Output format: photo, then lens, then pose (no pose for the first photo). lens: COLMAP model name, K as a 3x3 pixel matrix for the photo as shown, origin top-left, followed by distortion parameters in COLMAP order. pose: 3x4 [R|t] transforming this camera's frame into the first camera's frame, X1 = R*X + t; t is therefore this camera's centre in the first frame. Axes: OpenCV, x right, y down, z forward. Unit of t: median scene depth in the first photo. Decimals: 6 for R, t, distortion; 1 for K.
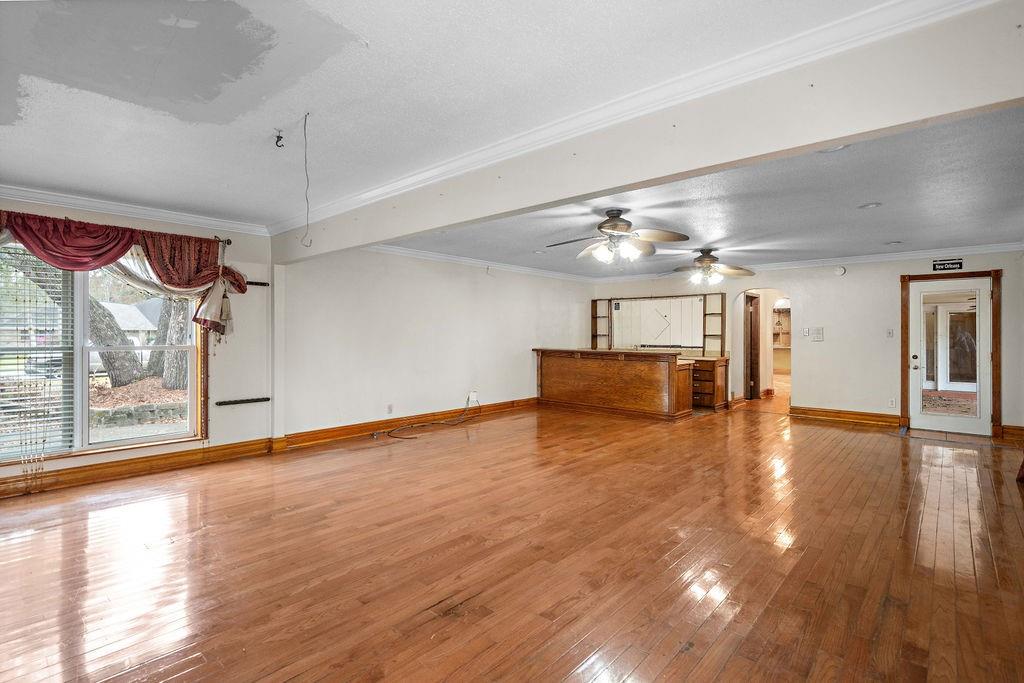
lens RADIAL K [[492.6, 0, 512.0], [0, 492.6, 336.5], [0, 0, 1]] dist [-0.001615, 0.000320]
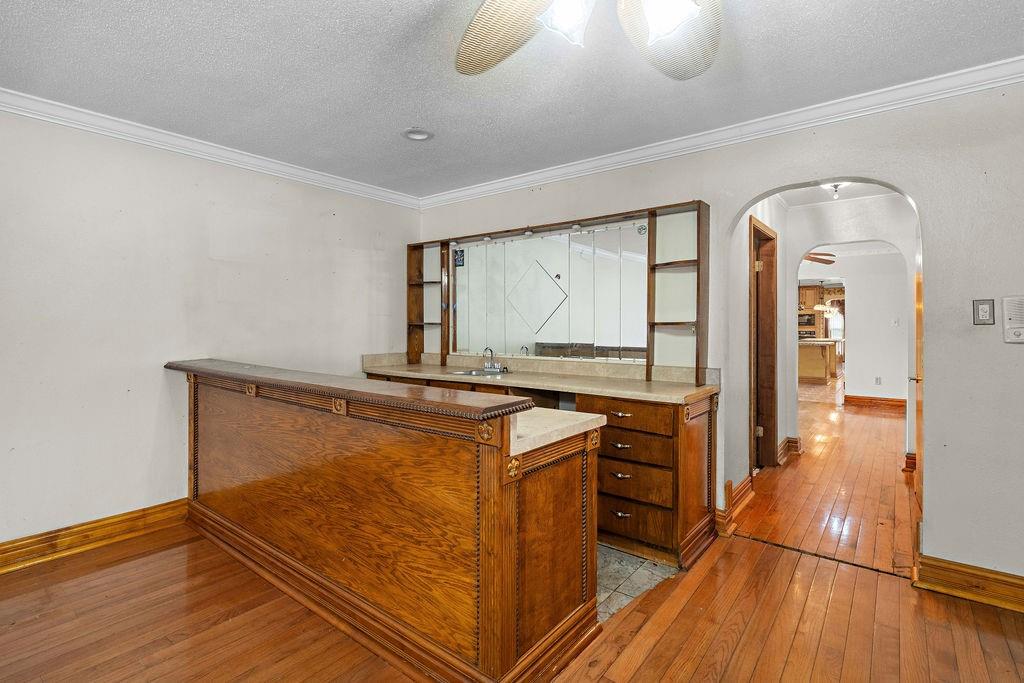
lens RADIAL K [[487.9, 0, 512.5], [0, 487.9, 327.4], [0, 0, 1]] dist [0.000028, -0.000081]
pose [[0.998377, -0.001373, 0.056931, 0.265406], [0.001245, 0.999997, 0.002282, -0.000951], [-0.056933, -0.002207, 0.998376, 0.639953]]
